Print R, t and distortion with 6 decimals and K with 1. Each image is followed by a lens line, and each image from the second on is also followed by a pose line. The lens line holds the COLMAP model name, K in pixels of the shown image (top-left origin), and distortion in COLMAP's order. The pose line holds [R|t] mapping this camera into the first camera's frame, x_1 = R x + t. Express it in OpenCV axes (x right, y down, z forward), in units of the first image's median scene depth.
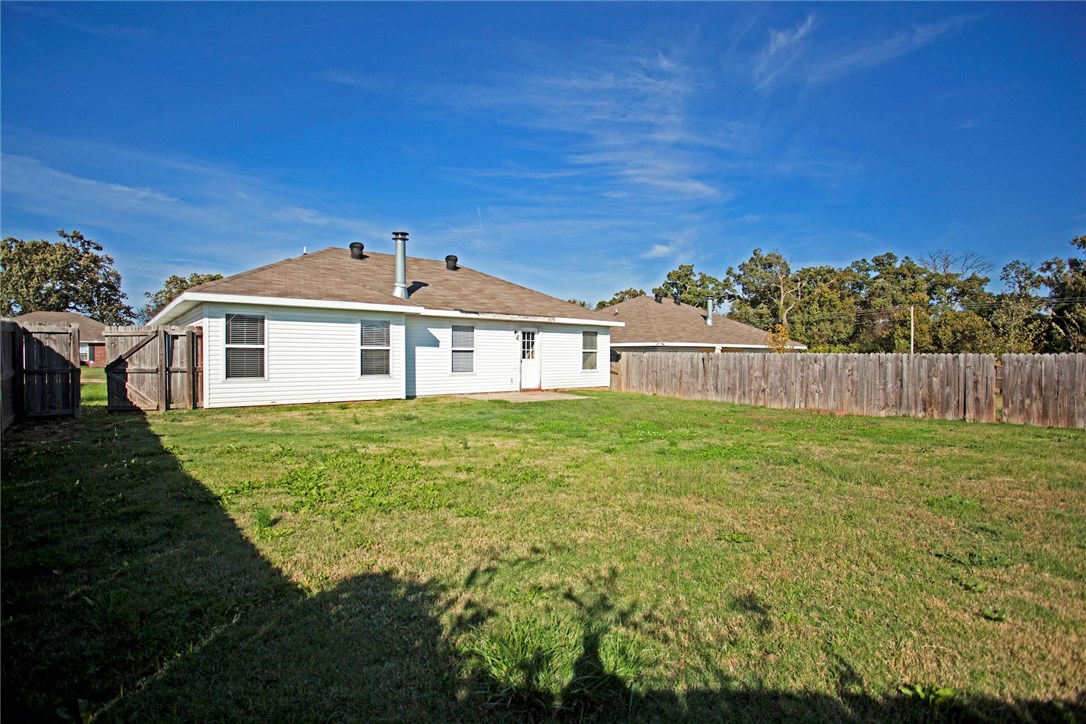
lens RADIAL K [[537.7, 0, 543.0], [0, 537.7, 362.0], [0, 0, 1]] dist [-0.076269, 0.035310]
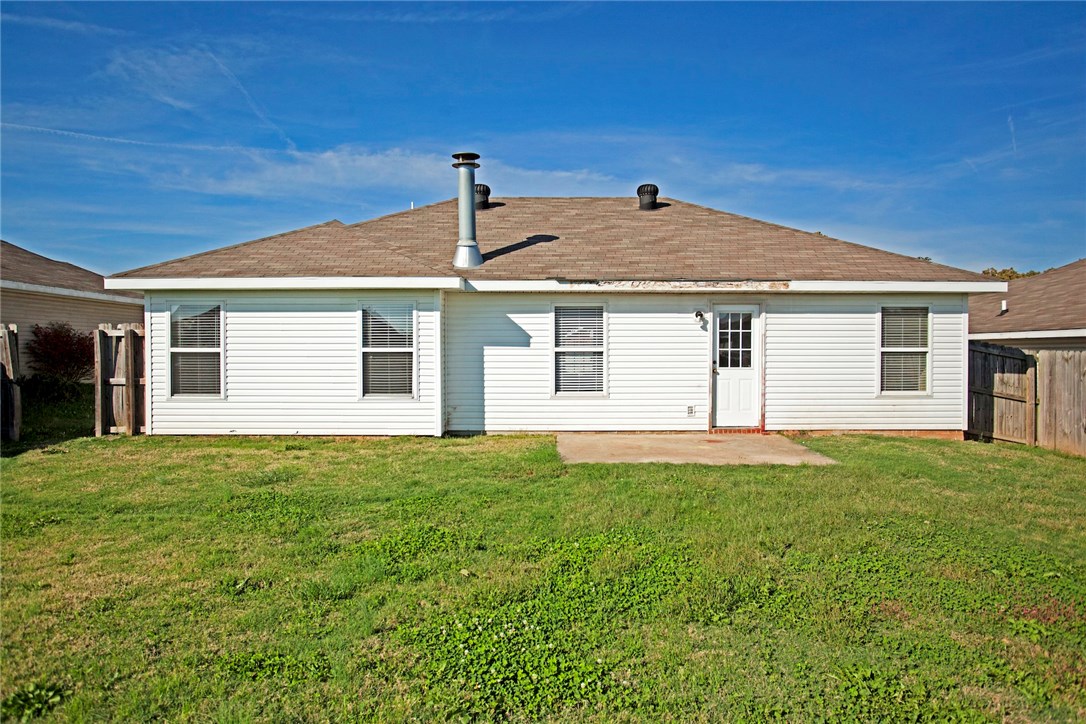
lens RADIAL K [[711.7, 0, 546.8], [0, 711.7, 362.8], [0, 0, 1]] dist [-0.070925, 0.074670]
pose [[0.758997, 0.006978, -0.651057, 0.299615], [-0.004358, 0.999975, 0.005638, -0.014827], [0.651080, -0.001442, 0.759008, 0.435371]]
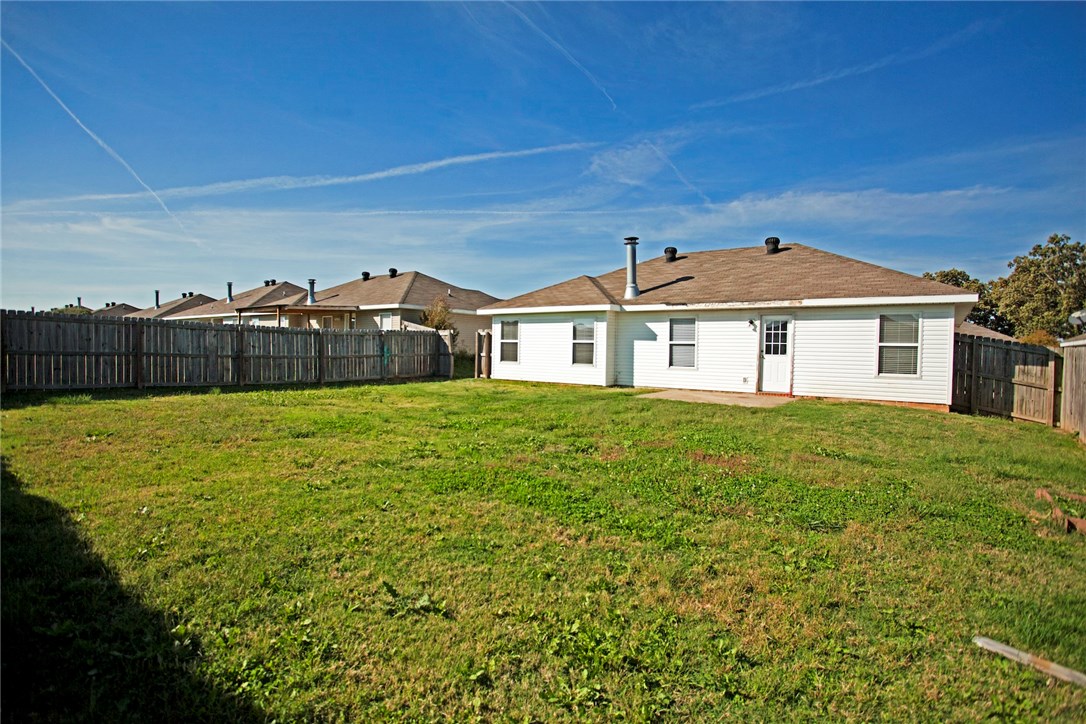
lens RADIAL K [[537.7, 0, 543.0], [0, 537.7, 362.0], [0, 0, 1]] dist [-0.076269, 0.035310]
pose [[0.216842, 0.023038, -0.975935, 0.741606], [-0.028081, 0.999455, 0.017354, 0.000936], [0.975803, 0.023642, 0.217371, 0.554799]]
